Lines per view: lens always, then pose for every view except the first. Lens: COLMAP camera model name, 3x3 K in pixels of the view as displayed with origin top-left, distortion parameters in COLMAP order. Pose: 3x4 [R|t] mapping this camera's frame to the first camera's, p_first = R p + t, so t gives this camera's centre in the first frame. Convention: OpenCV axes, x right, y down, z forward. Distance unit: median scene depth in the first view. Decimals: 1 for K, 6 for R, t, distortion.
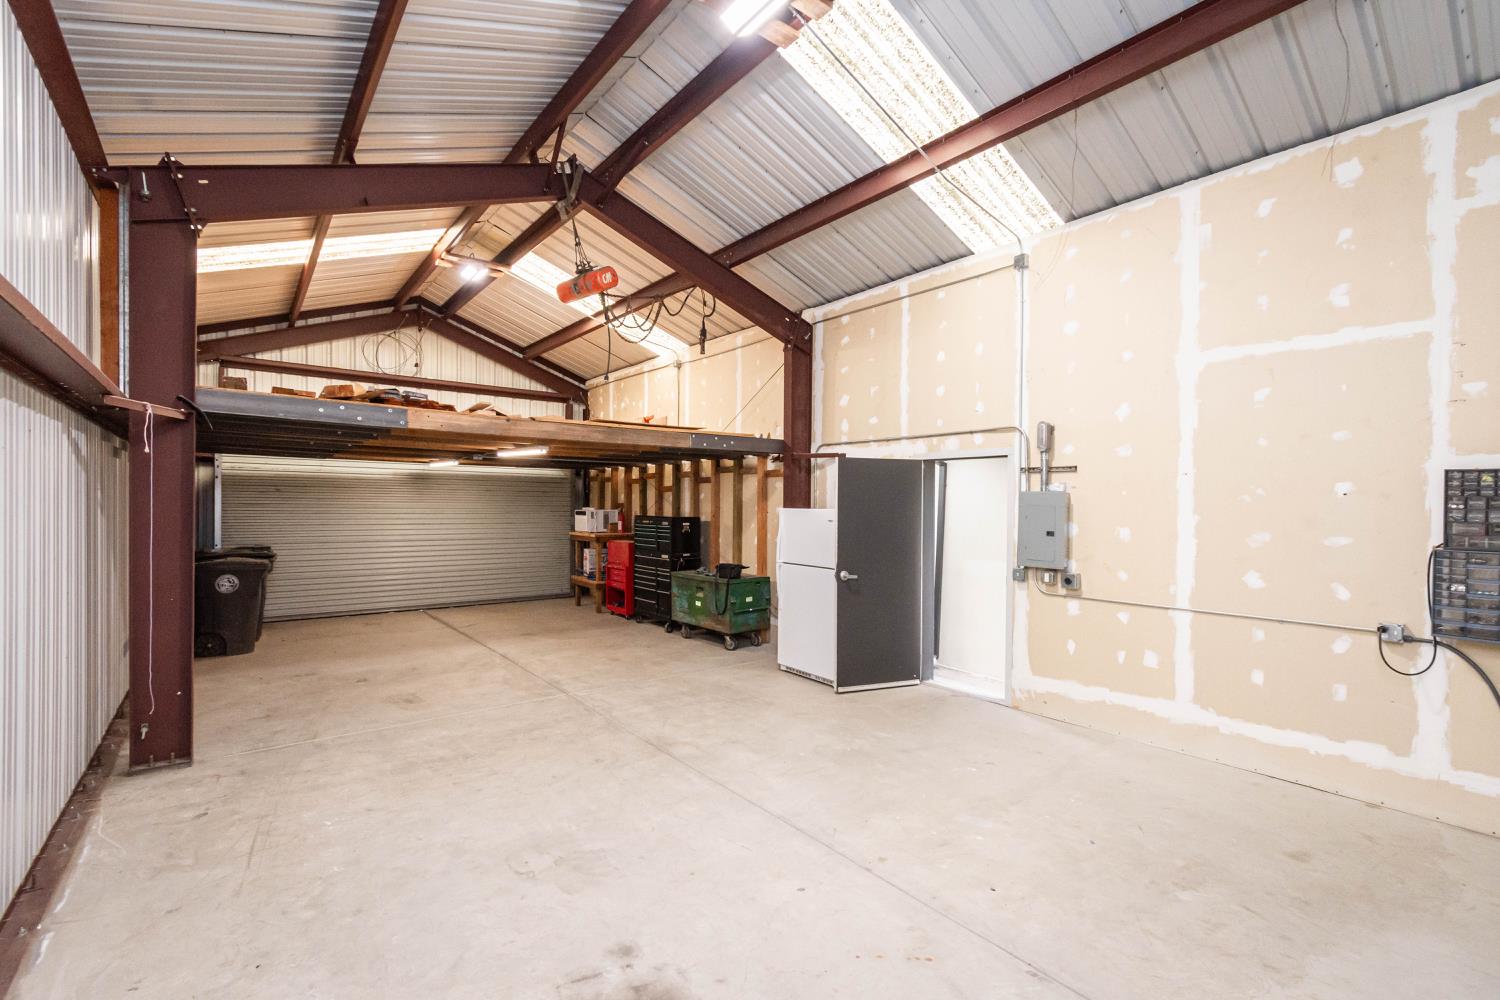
lens RADIAL K [[670.4, 0, 752.9], [0, 670.4, 506.0], [0, 0, 1]] dist [0.005912, -0.001552]
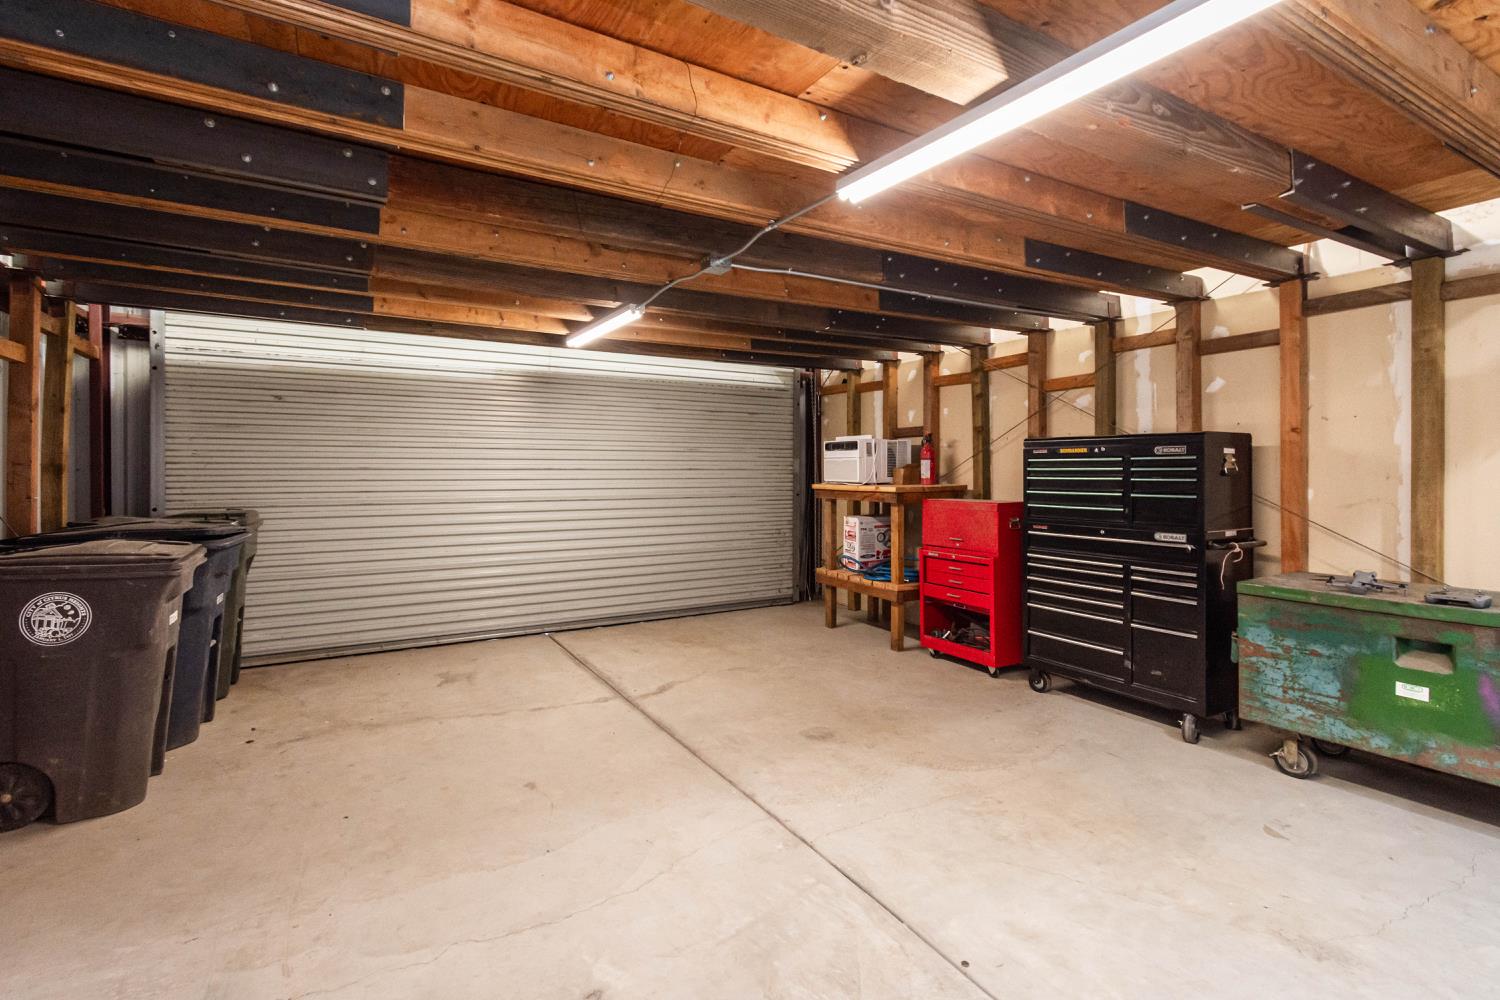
lens RADIAL K [[670.4, 0, 732.5], [0, 670.4, 464.6], [0, 0, 1]] dist [0.005912, -0.001552]
pose [[0.990272, -0.010197, -0.138772, -0.406217], [0.008663, 0.999895, -0.011658, 0.045663], [0.138876, 0.010343, 0.990256, 0.739329]]
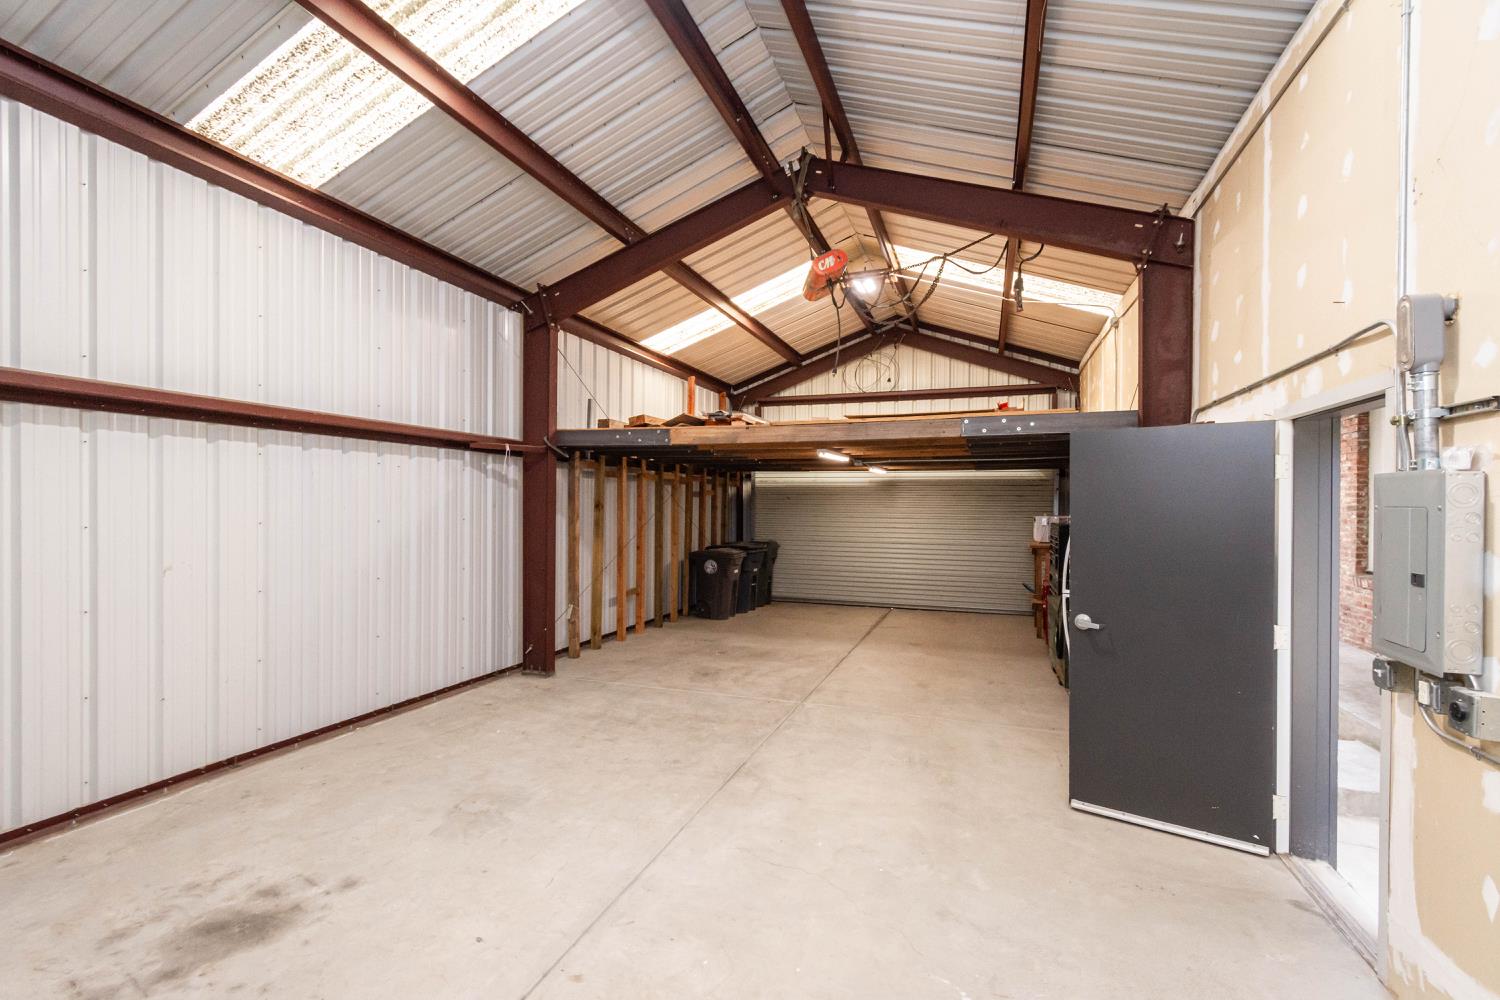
lens RADIAL K [[670.4, 0, 746.2], [0, 670.4, 507.5], [0, 0, 1]] dist [0.005912, -0.001552]
pose [[0.532505, -0.001681, -0.846425, 0.427997], [-0.006111, 0.999964, -0.005830, 0.003005], [0.846405, 0.008278, 0.532476, 0.349414]]
